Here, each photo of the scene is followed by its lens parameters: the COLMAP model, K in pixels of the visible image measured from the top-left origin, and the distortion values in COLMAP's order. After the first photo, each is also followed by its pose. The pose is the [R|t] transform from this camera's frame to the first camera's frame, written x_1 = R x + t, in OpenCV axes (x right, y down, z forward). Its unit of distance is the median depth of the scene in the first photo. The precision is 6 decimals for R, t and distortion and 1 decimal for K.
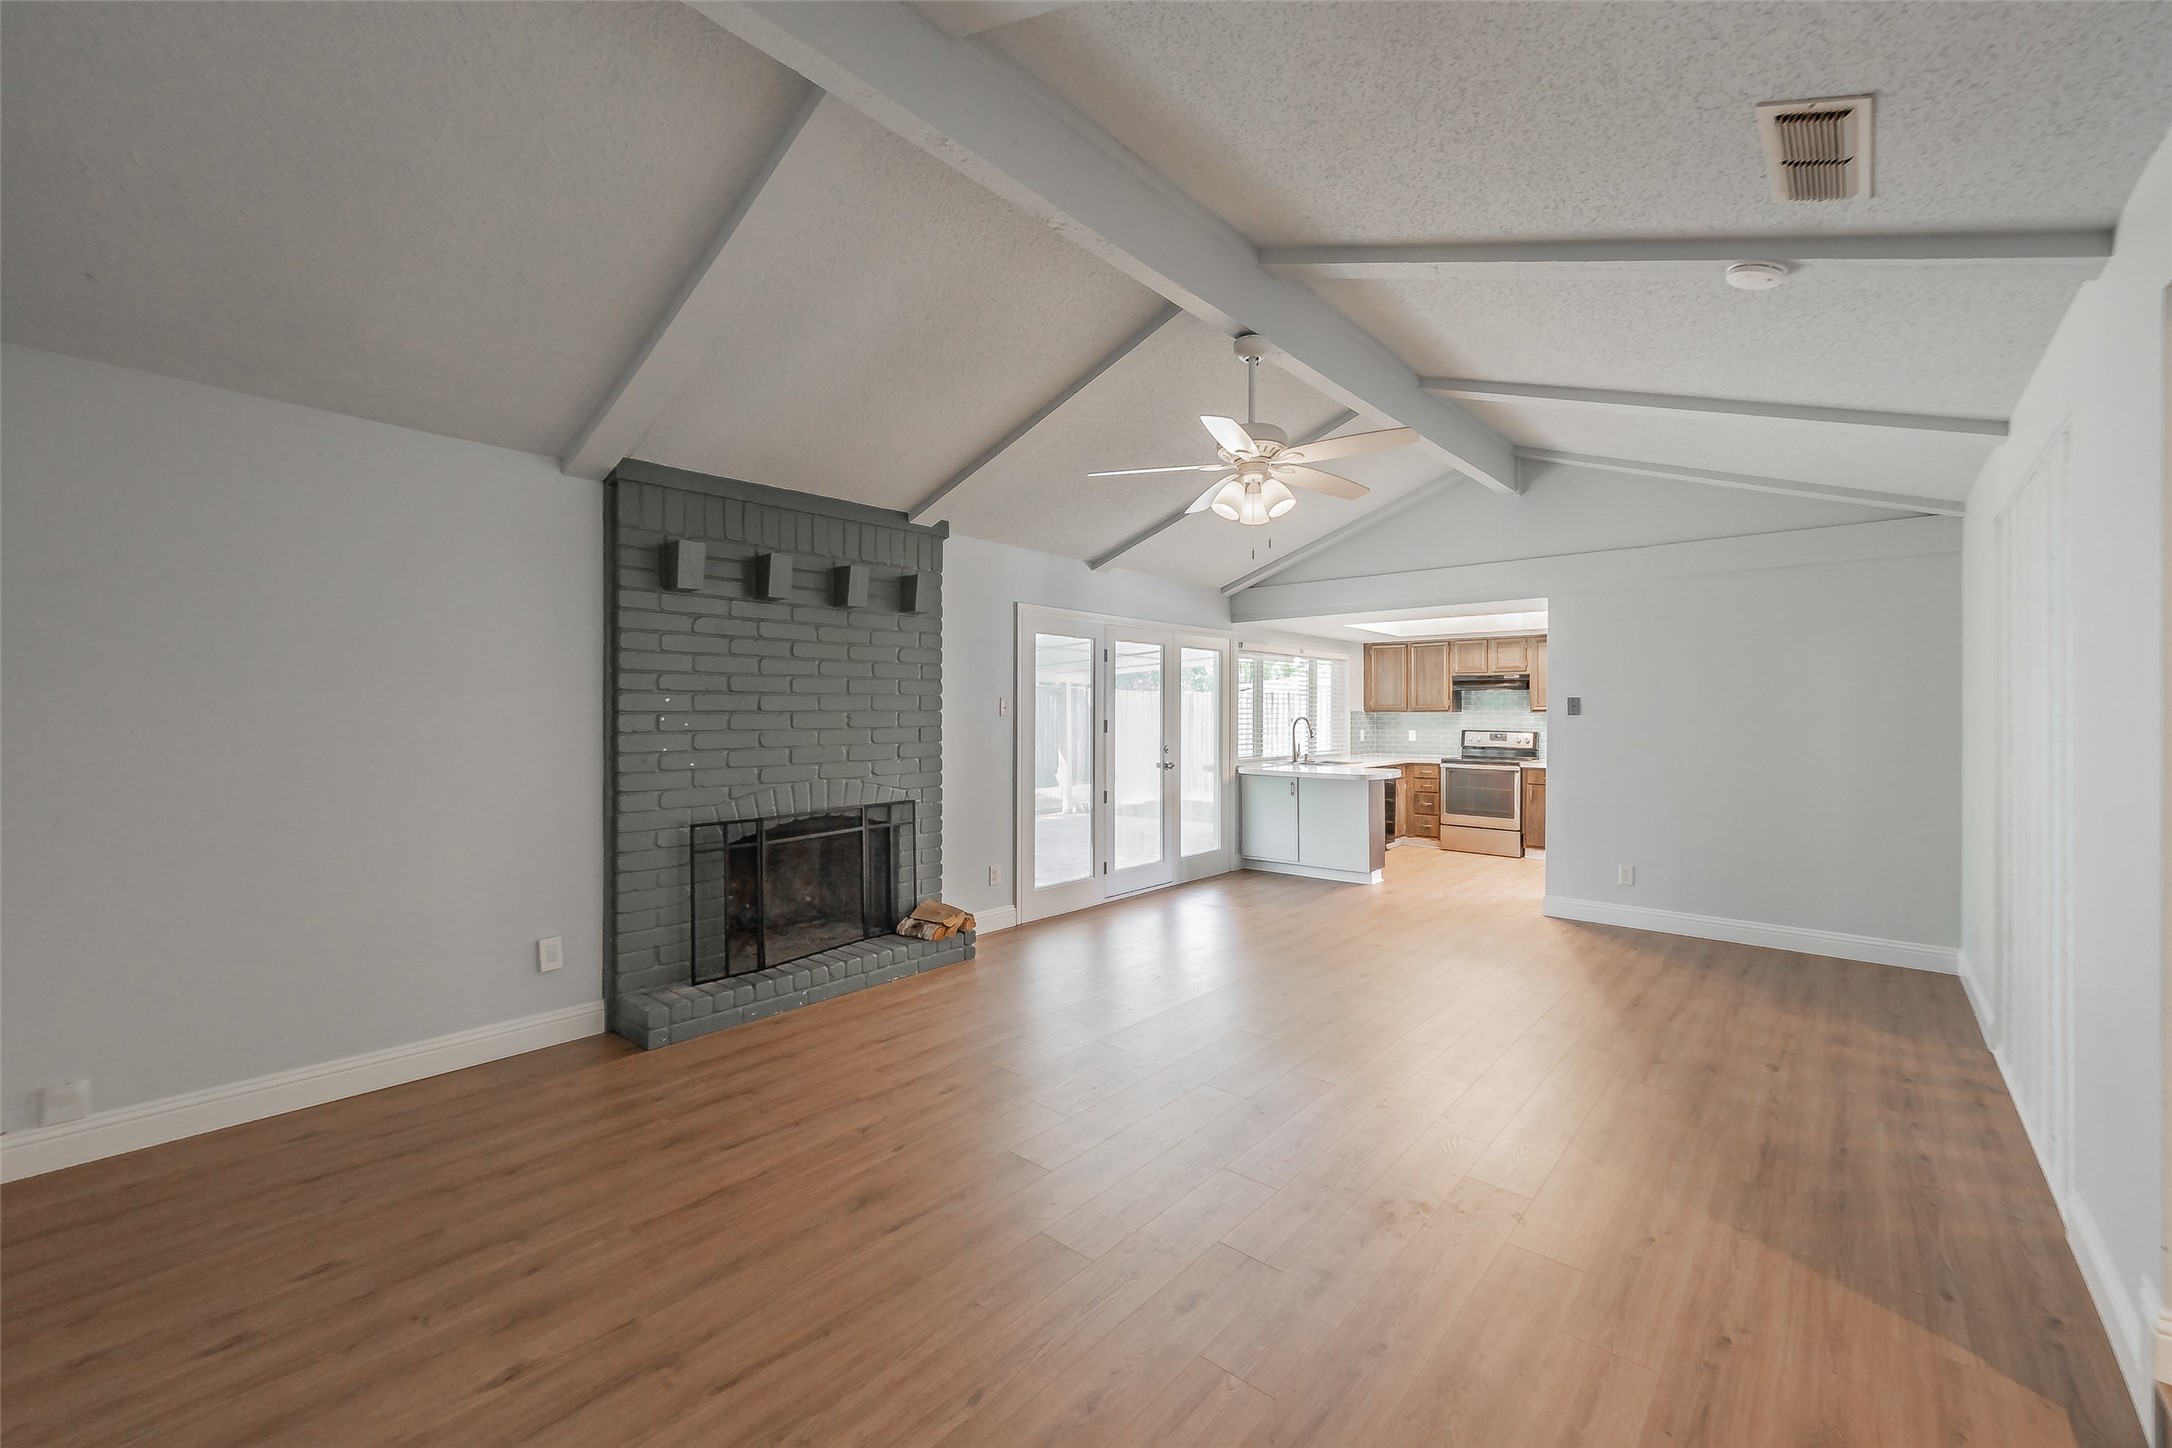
lens RADIAL K [[850.9, 0, 1161.7], [0, 850.9, 706.5], [0, 0, 1]] dist [-0.003286, 0.000638]
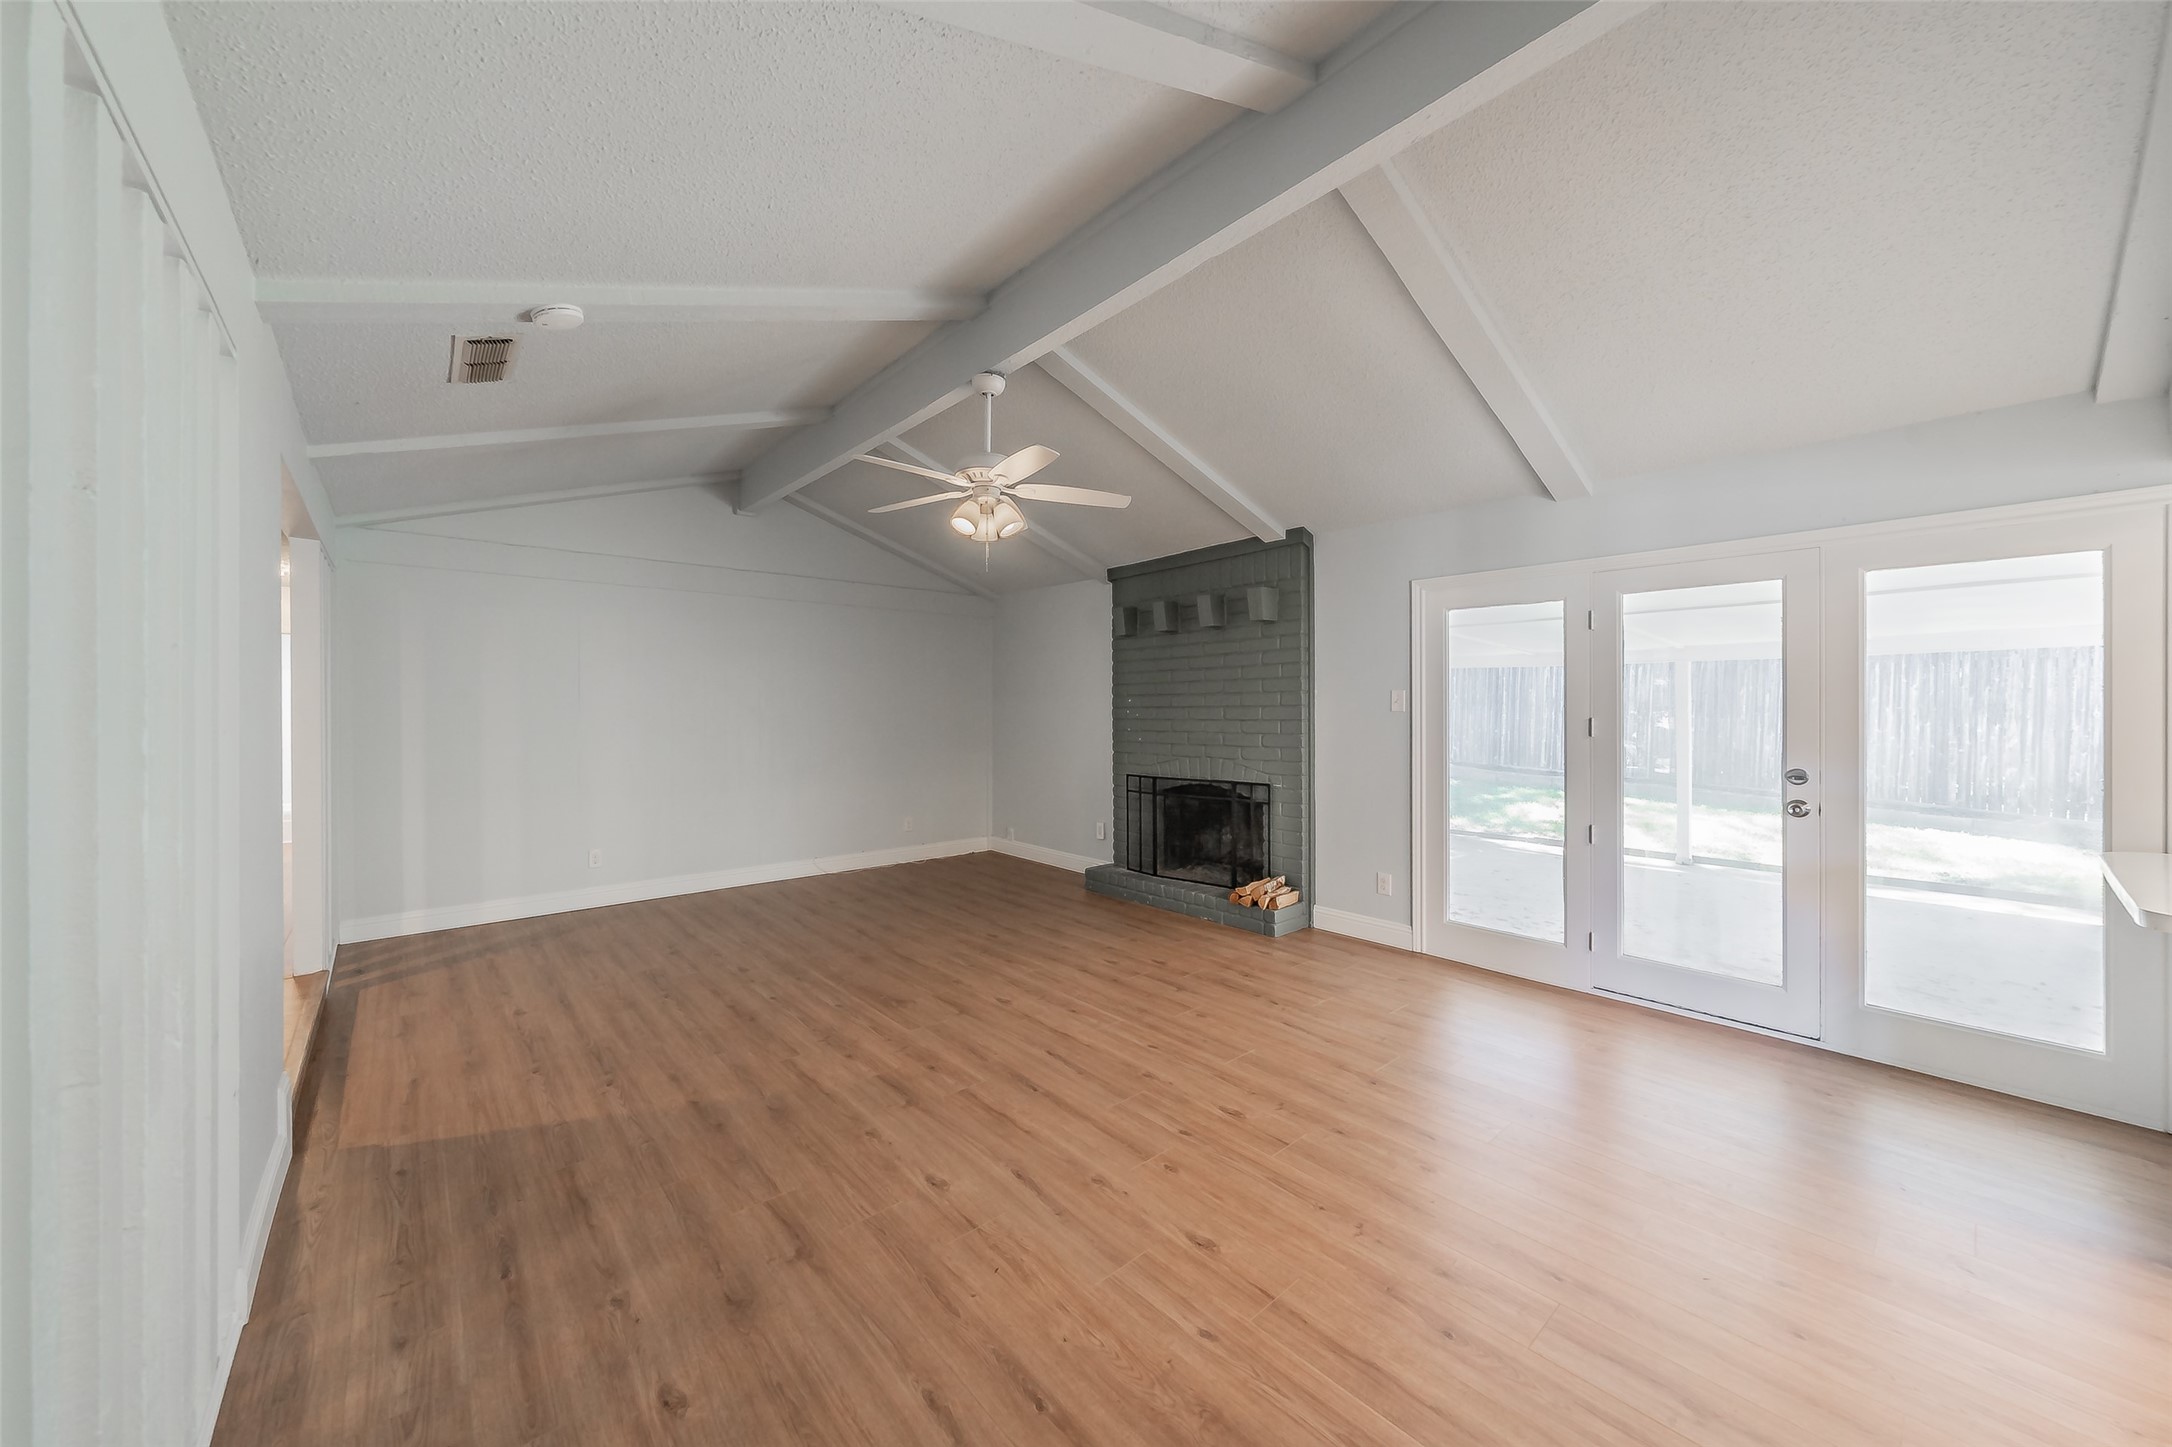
lens RADIAL K [[768.2, 0, 1046.9], [0, 768.2, 715.3], [0, 0, 1]] dist [-0.006932, 0.001376]
pose [[-0.189589, 0.008102, -0.981830, 0.533116], [0.009026, 0.999938, 0.006509, 0.005922], [0.981822, -0.007628, -0.189651, 0.622046]]
